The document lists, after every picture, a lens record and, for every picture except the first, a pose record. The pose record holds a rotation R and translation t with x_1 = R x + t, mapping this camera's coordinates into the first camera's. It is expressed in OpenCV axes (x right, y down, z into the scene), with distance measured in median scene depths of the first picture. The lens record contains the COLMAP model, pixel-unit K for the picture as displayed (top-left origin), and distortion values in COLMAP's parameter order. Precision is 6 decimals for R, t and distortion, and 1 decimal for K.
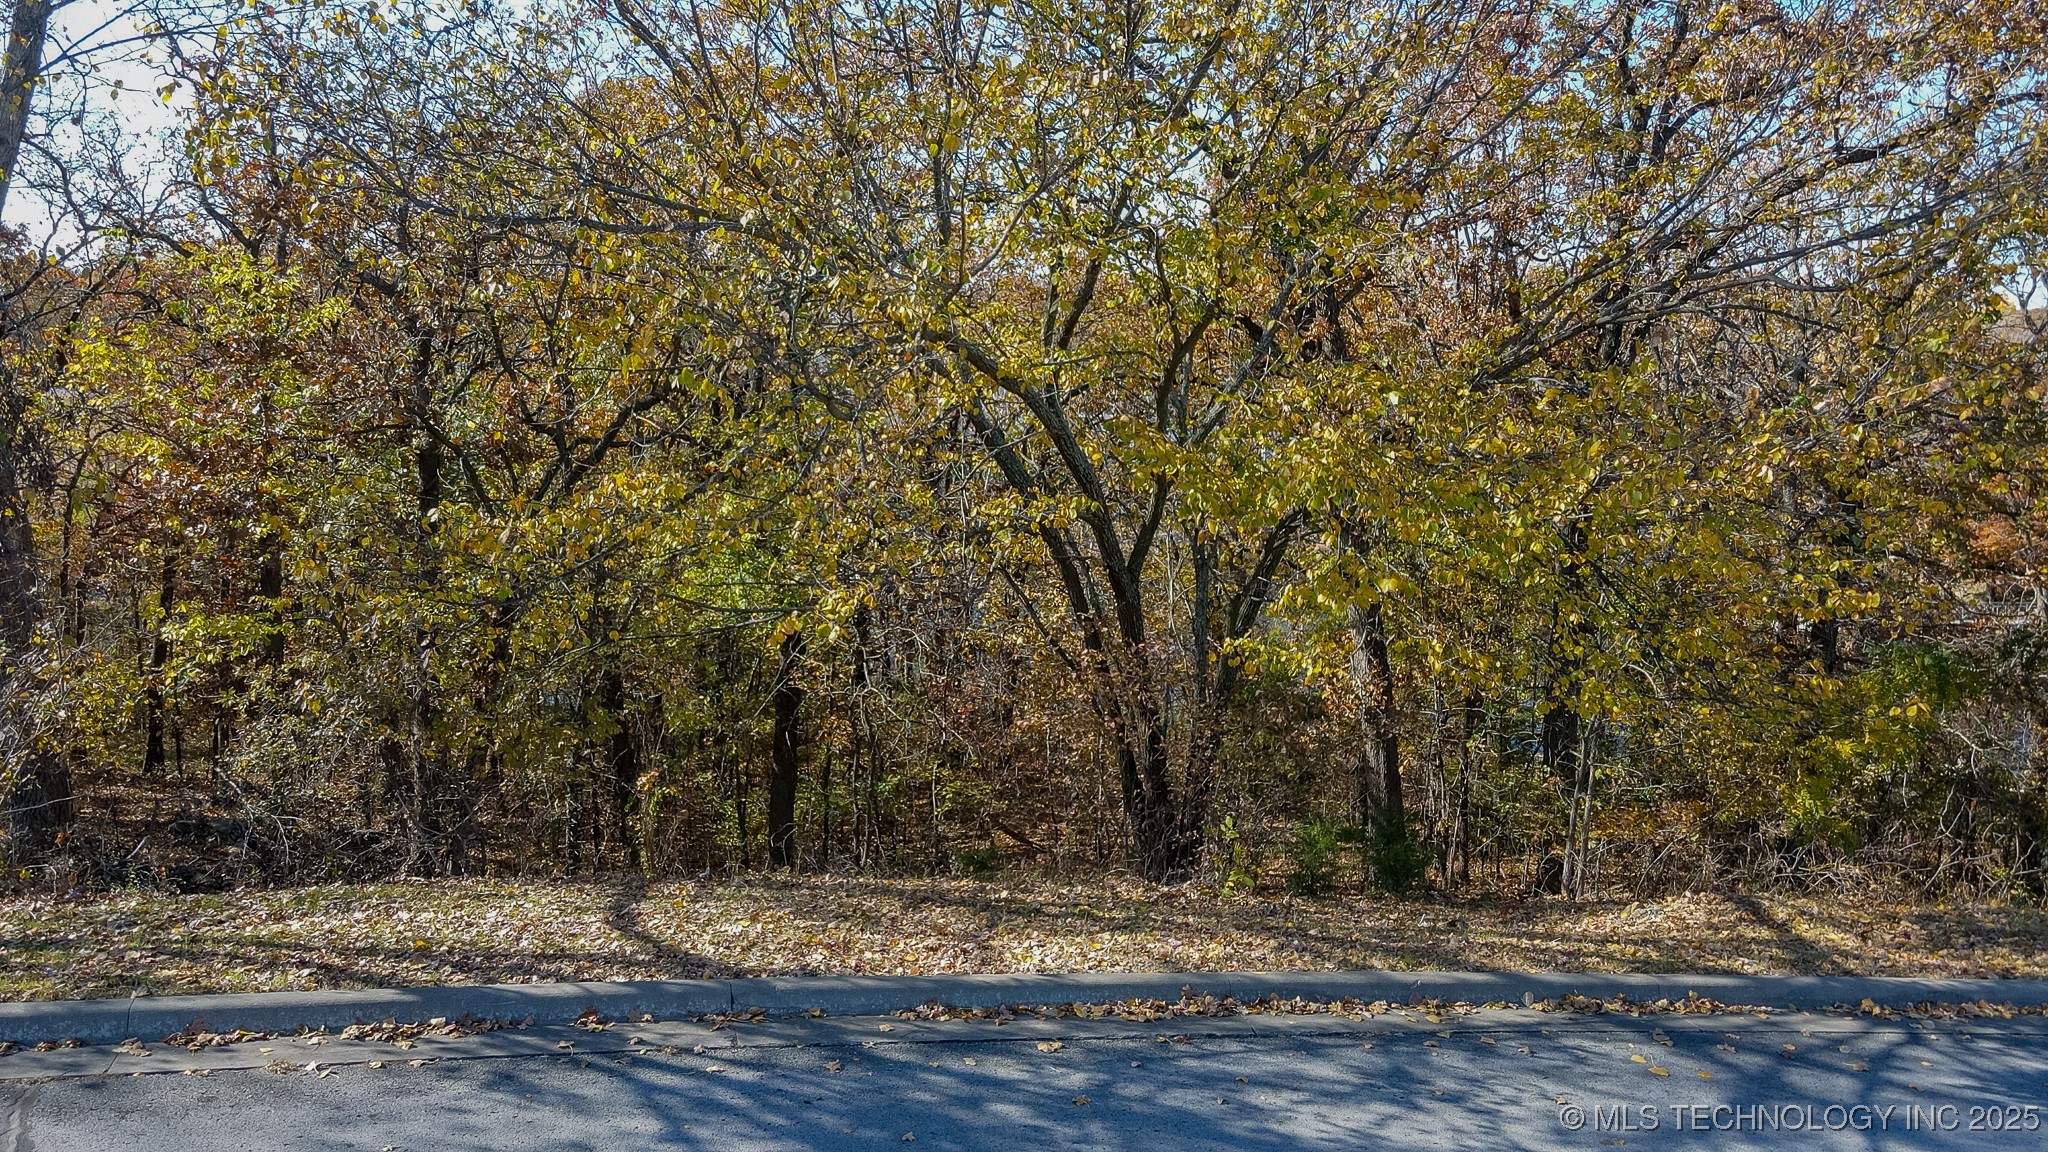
lens RADIAL K [[1541.7, 0, 996.0], [0, 1541.7, 551.8], [0, 0, 1]] dist [0.008626, 0.008595]
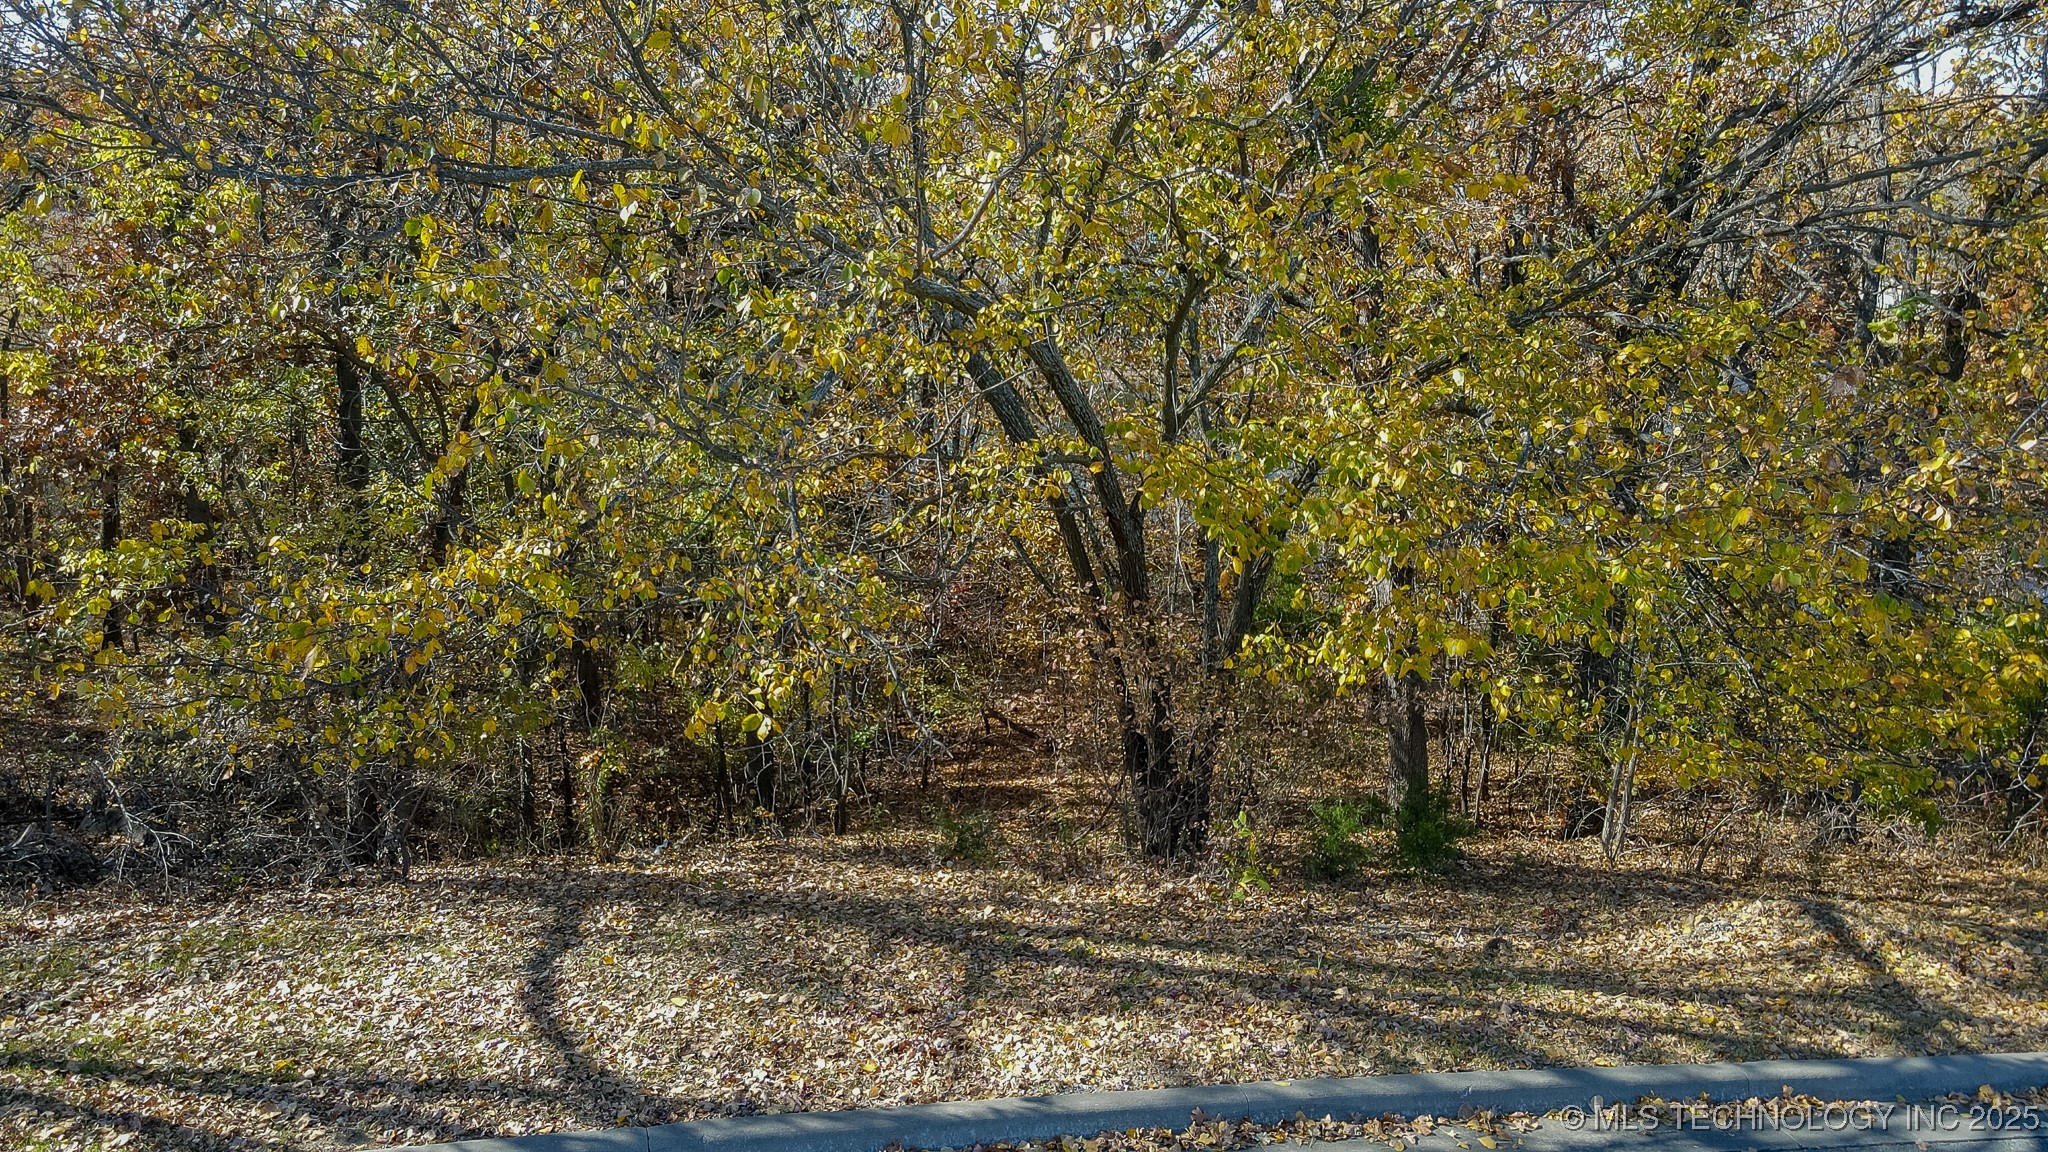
lens RADIAL K [[1551.6, 0, 995.0], [0, 1551.6, 575.3], [0, 0, 1]] dist [0.039419, -0.040609]
pose [[1.000000, -0.000751, -0.000645, 0.012843], [0.000827, 0.991819, 0.127652, -0.106497], [0.000543, -0.127653, 0.991819, 0.176370]]
